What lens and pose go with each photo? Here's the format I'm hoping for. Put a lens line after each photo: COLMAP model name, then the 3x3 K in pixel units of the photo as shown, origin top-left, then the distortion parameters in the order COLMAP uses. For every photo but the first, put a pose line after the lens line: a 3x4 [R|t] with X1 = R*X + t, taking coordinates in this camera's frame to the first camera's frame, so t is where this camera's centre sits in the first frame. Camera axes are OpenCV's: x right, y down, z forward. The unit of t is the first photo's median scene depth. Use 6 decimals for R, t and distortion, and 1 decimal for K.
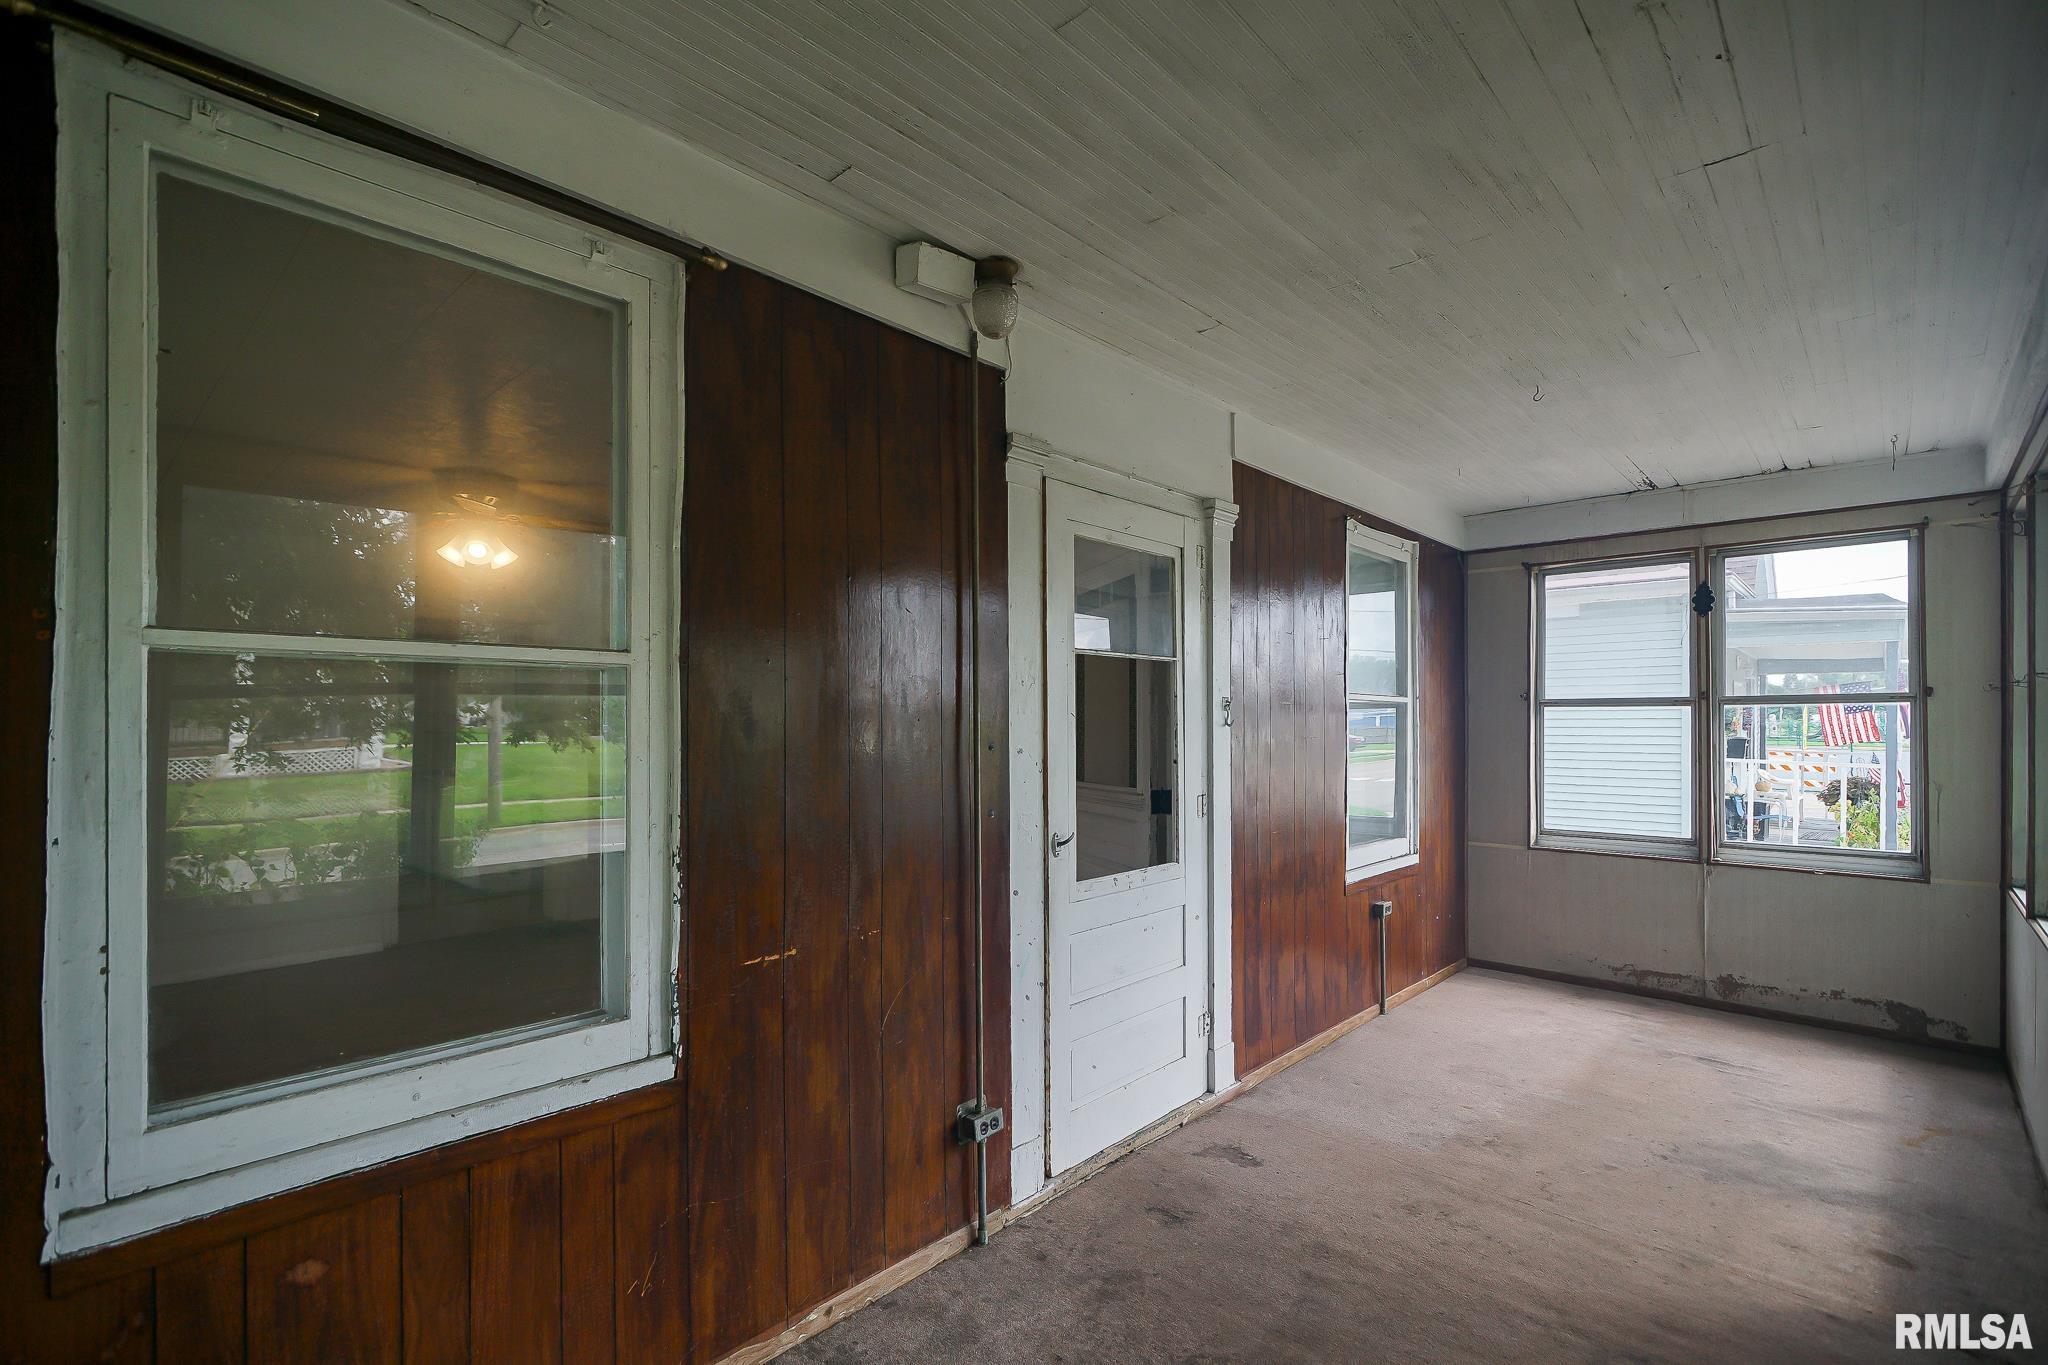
lens RADIAL K [[957.2, 0, 1029.3], [0, 957.2, 703.8], [0, 0, 1]] dist [0.010158, -0.001044]
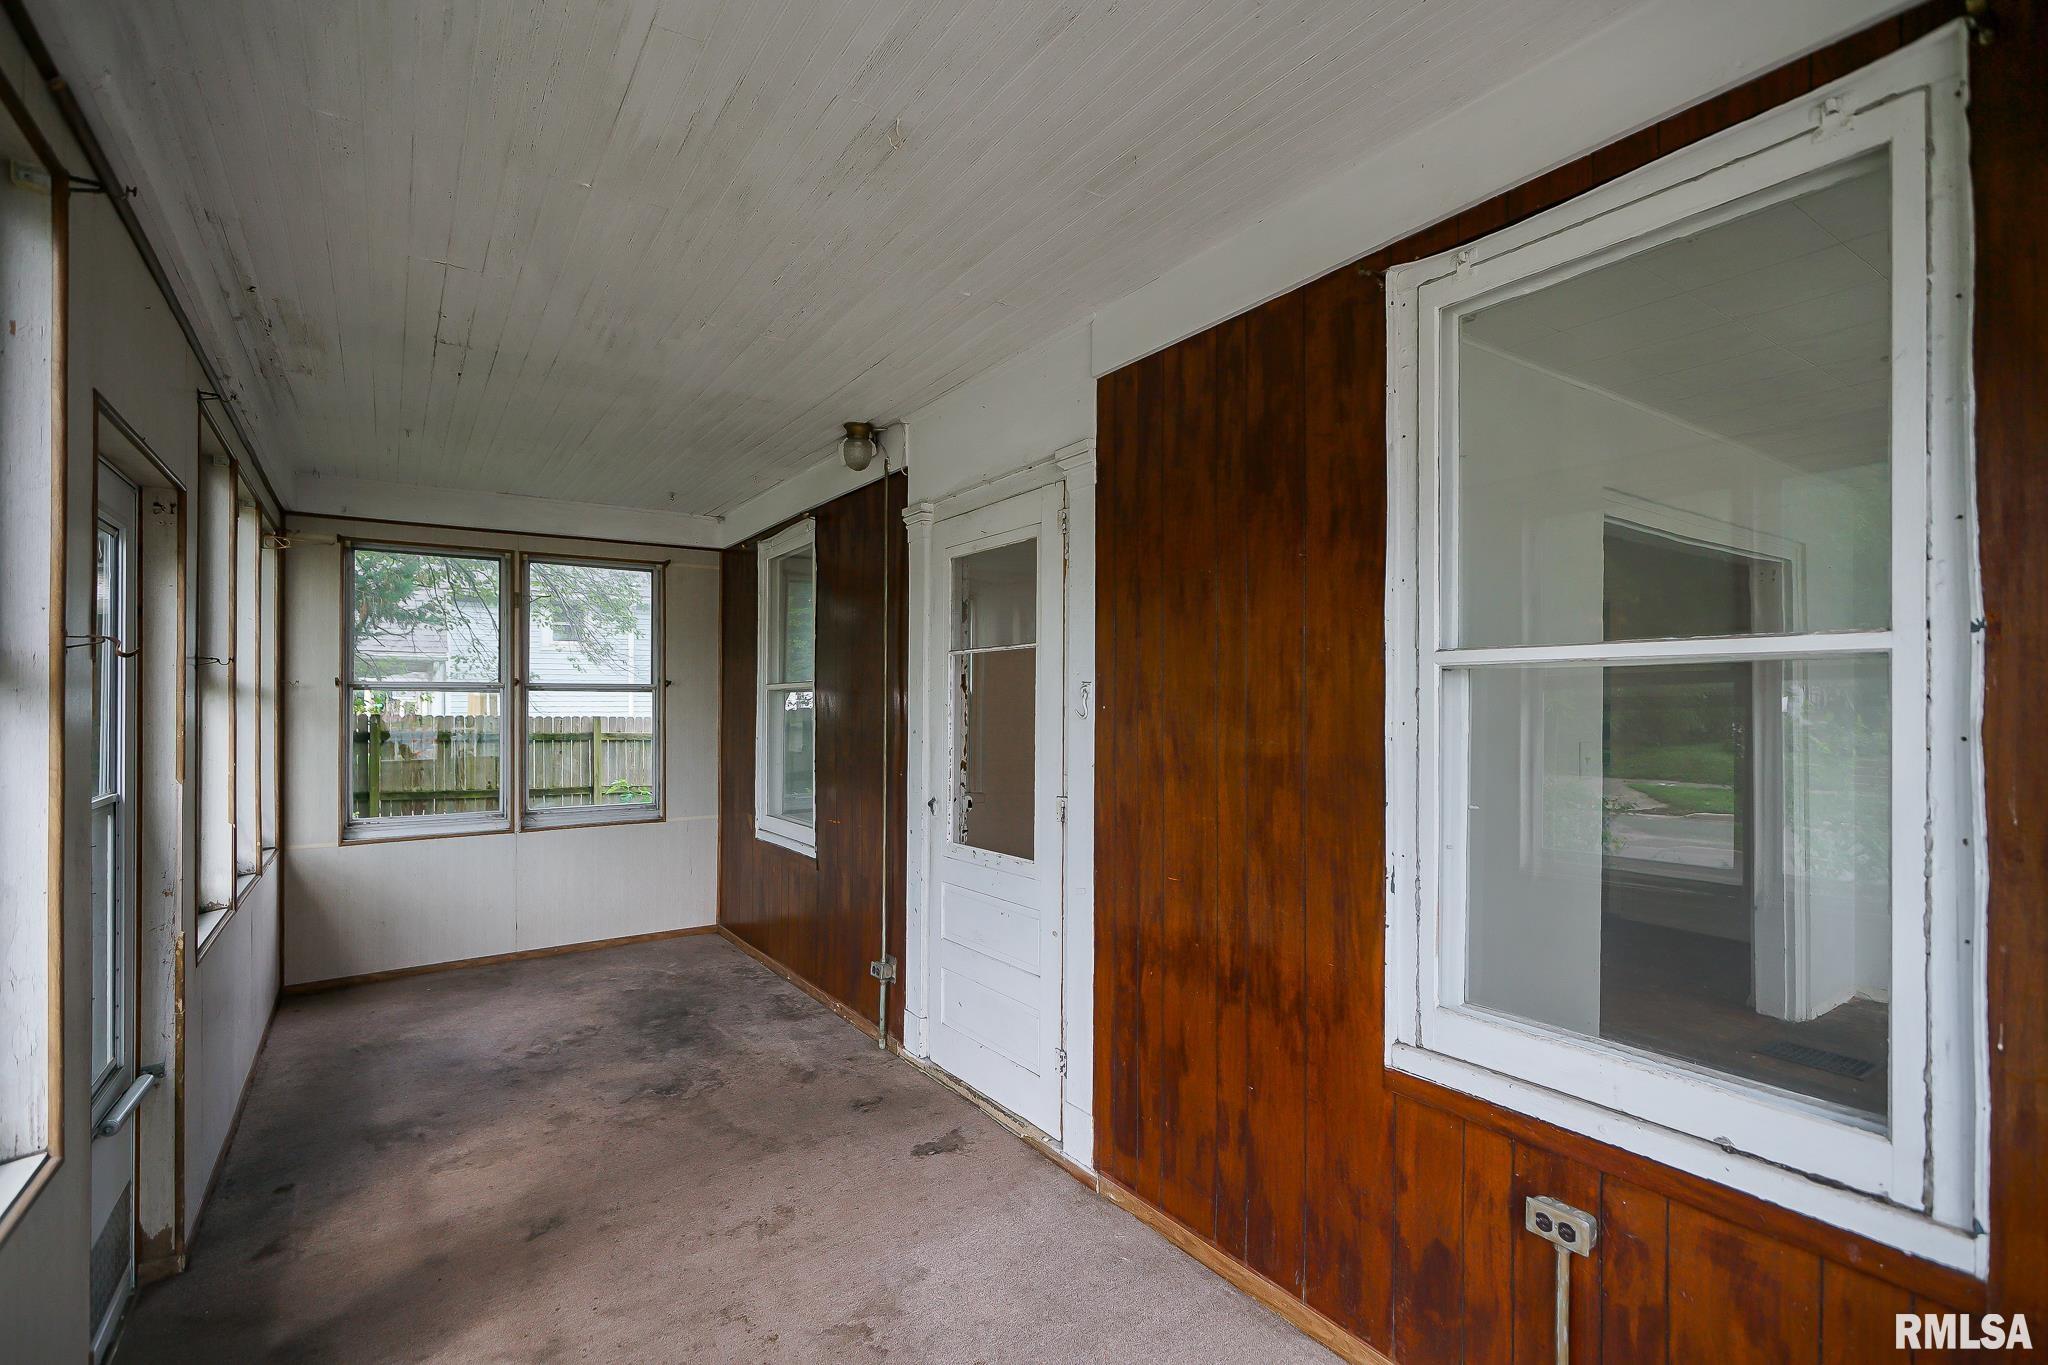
lens RADIAL K [[940.7, 0, 1029.3], [0, 940.7, 697.7], [0, 0, 1]] dist [0.000828, 0.000040]
pose [[-0.227948, -0.016222, -0.973538, 1.117209], [0.009781, 0.999773, -0.018949, 0.024022], [0.973624, -0.013841, -0.227737, 1.281190]]
